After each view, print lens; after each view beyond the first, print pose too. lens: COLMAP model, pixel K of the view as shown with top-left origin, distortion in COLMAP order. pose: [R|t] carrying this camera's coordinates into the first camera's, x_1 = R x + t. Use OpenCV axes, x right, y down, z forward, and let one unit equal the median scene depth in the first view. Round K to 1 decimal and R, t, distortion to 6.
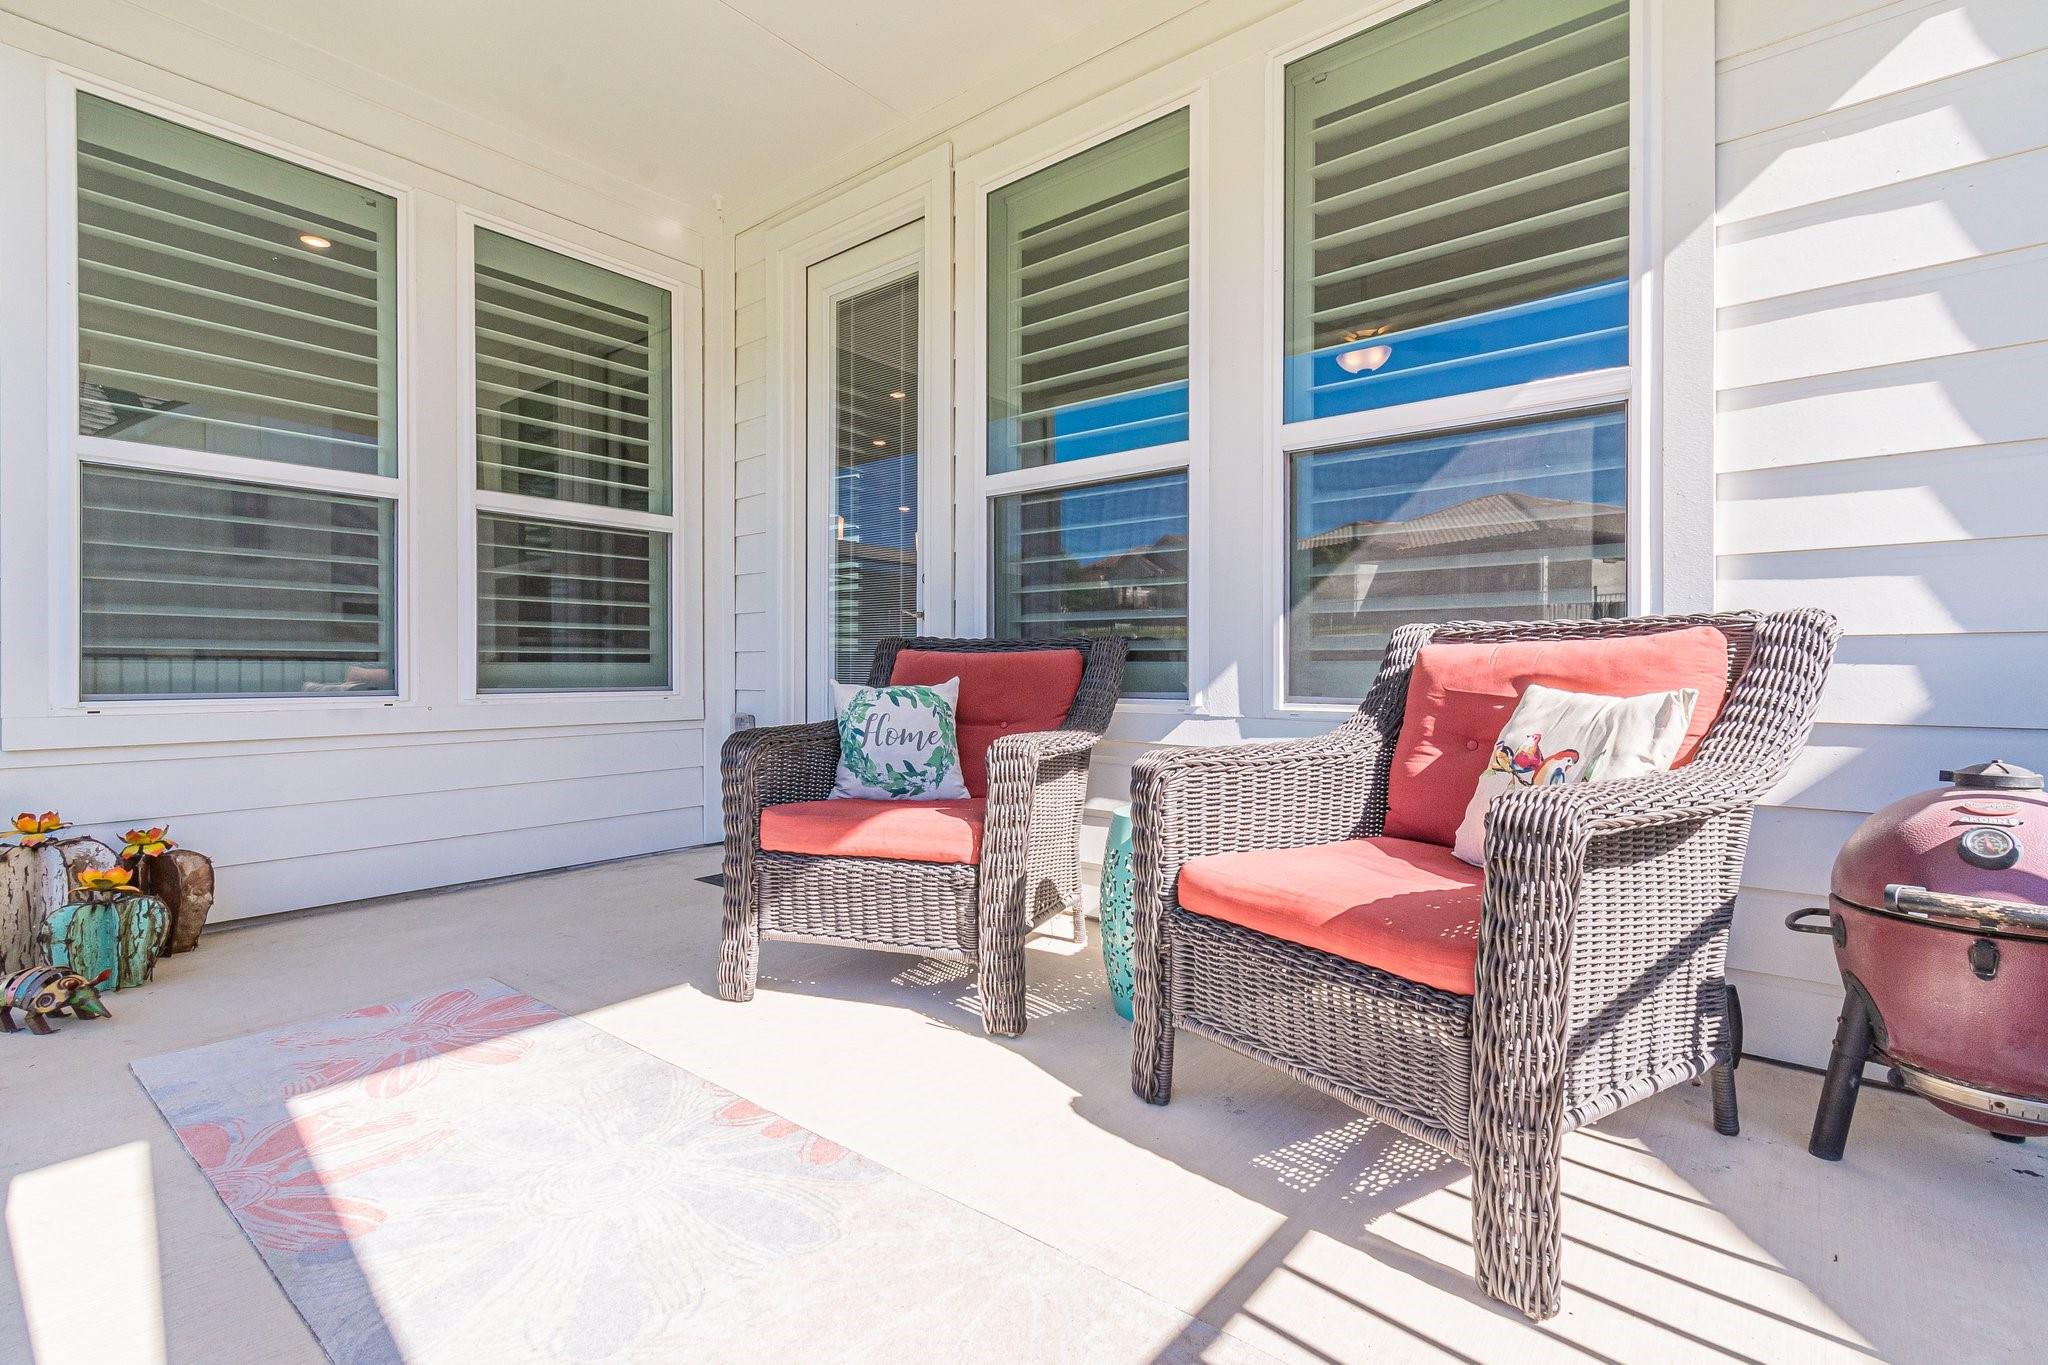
lens RADIAL K [[907.9, 0, 1045.0], [0, 907.9, 666.8], [0, 0, 1]] dist [0.003525, -0.002064]
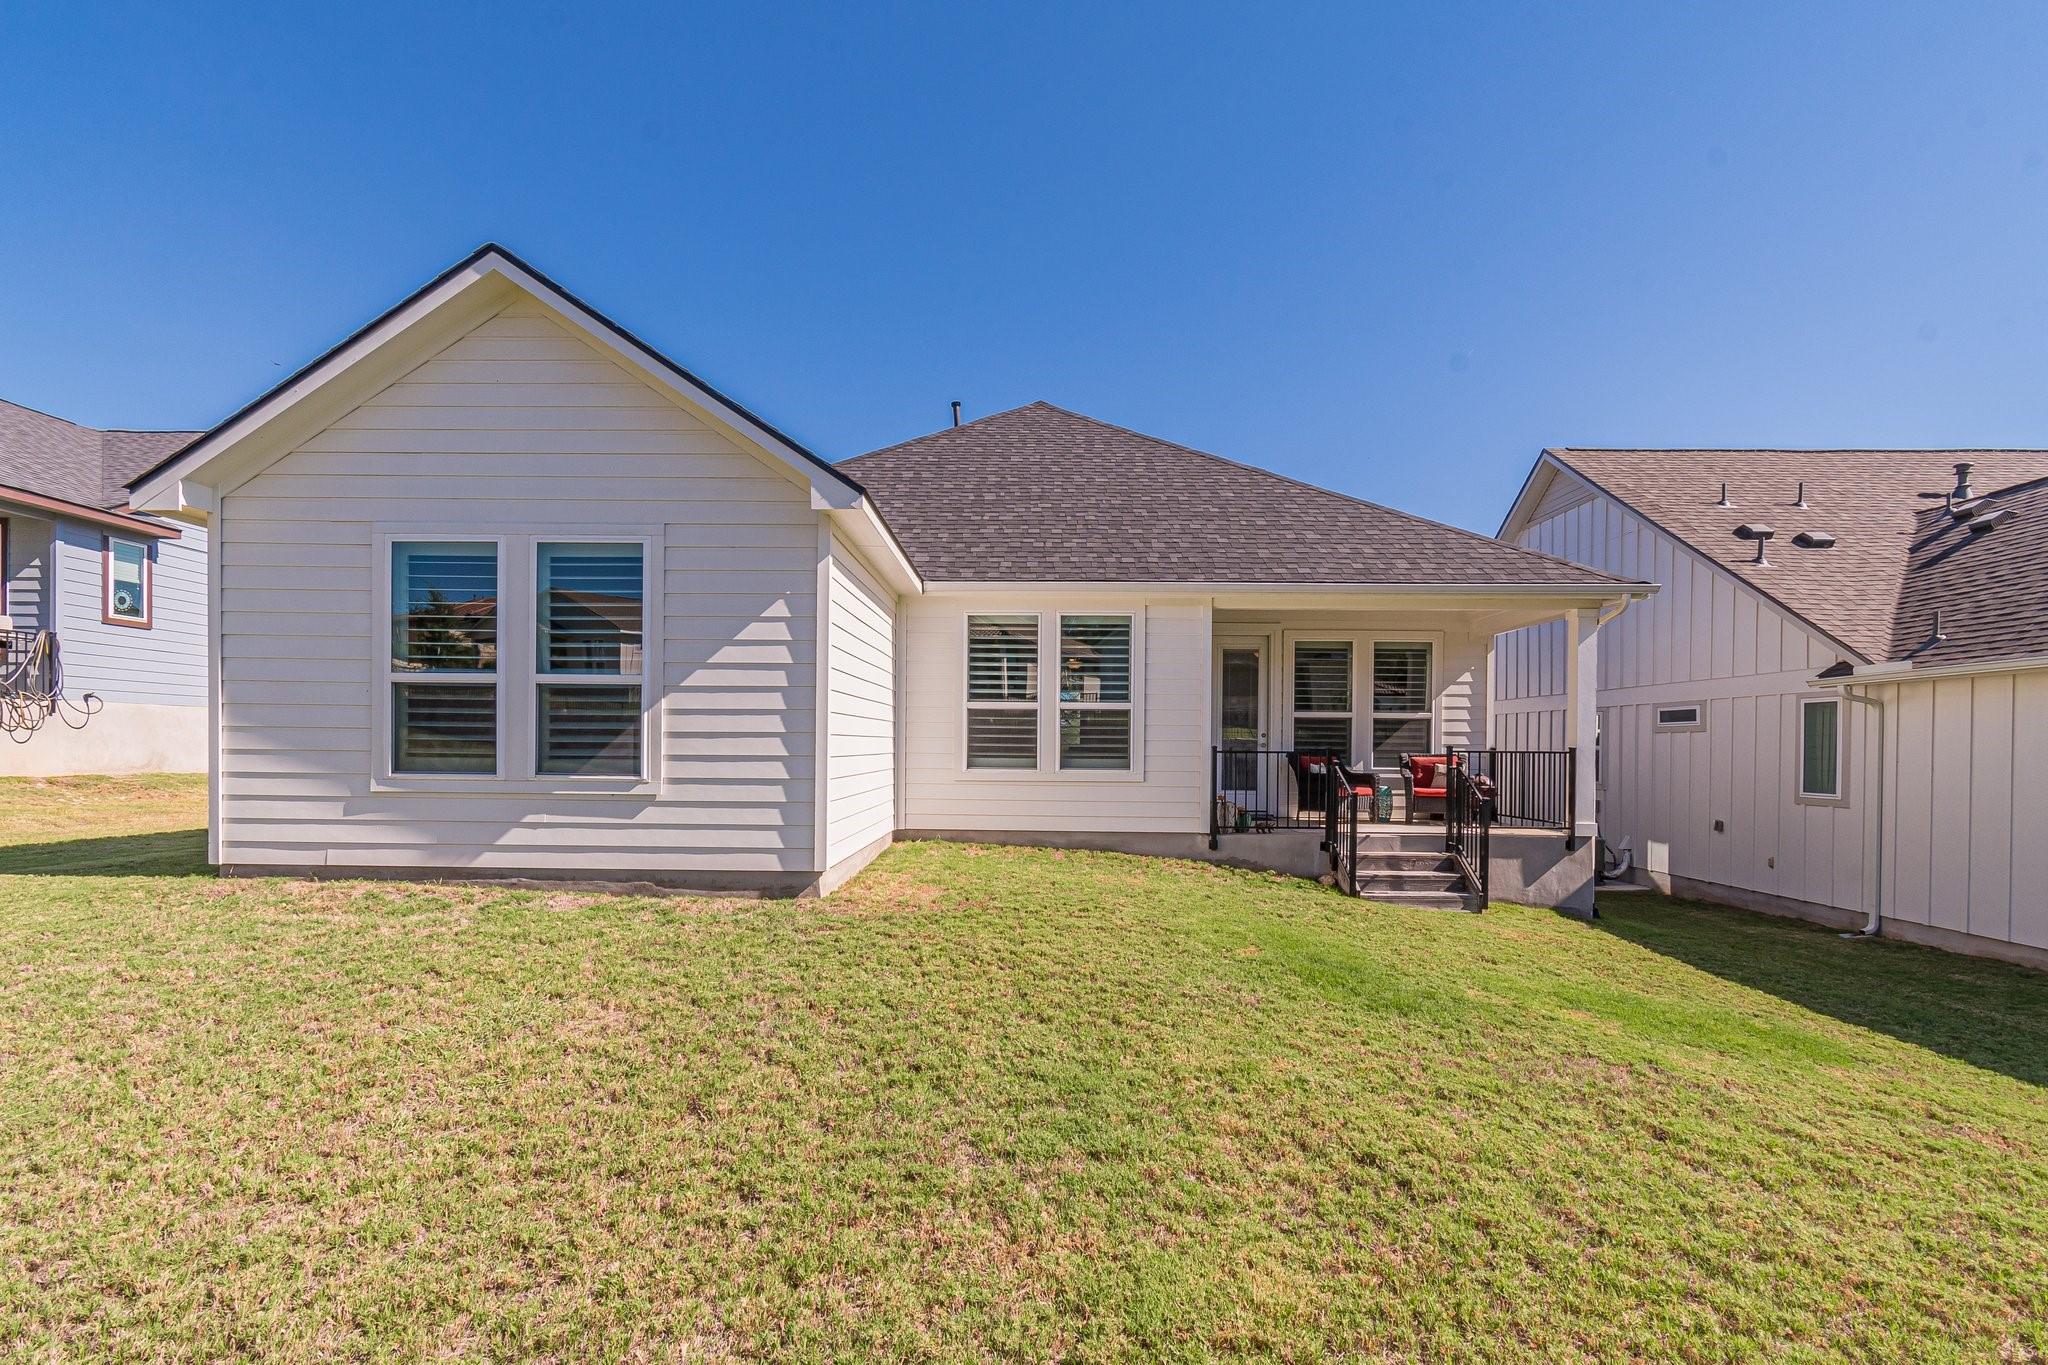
lens RADIAL K [[920.5, 0, 982.8], [0, 920.5, 757.3], [0, 0, 1]] dist [-0.000329, -0.002147]
pose [[0.805480, -0.007844, 0.592571, -5.626169], [-0.003985, 0.999818, 0.018653, -0.130177], [-0.592609, -0.017386, 0.805302, -2.294973]]
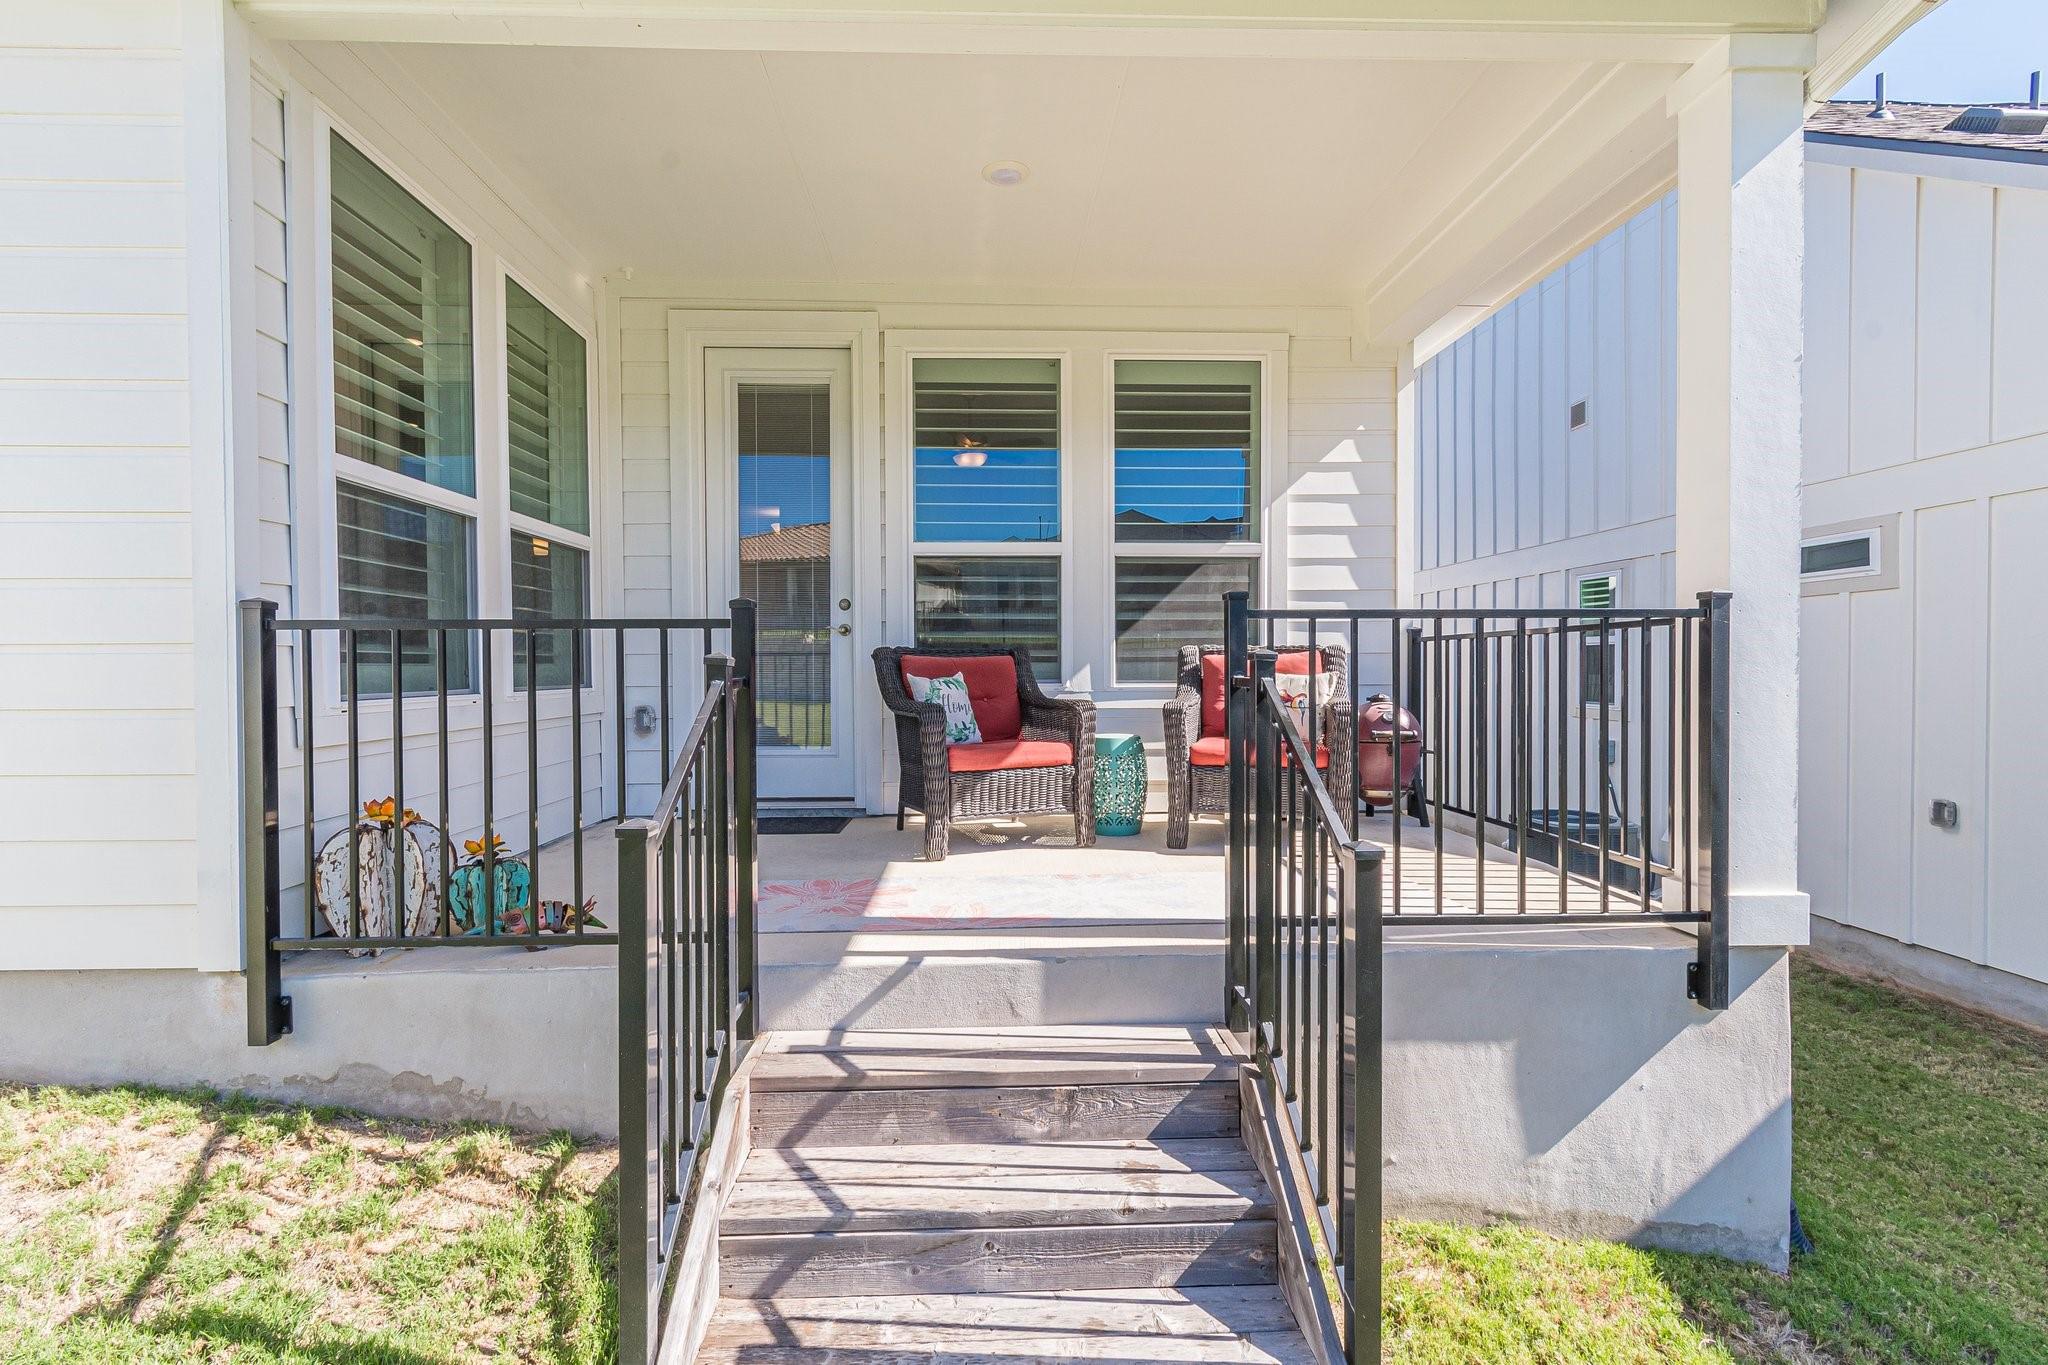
lens RADIAL K [[907.9, 0, 998.8], [0, 907.9, 685.3], [0, 0, 1]] dist [0.003525, -0.002064]
pose [[0.761238, -0.021554, 0.648114, -1.502986], [0.006367, 0.999648, 0.025766, -0.010938], [-0.648441, -0.015488, 0.761107, -0.426277]]
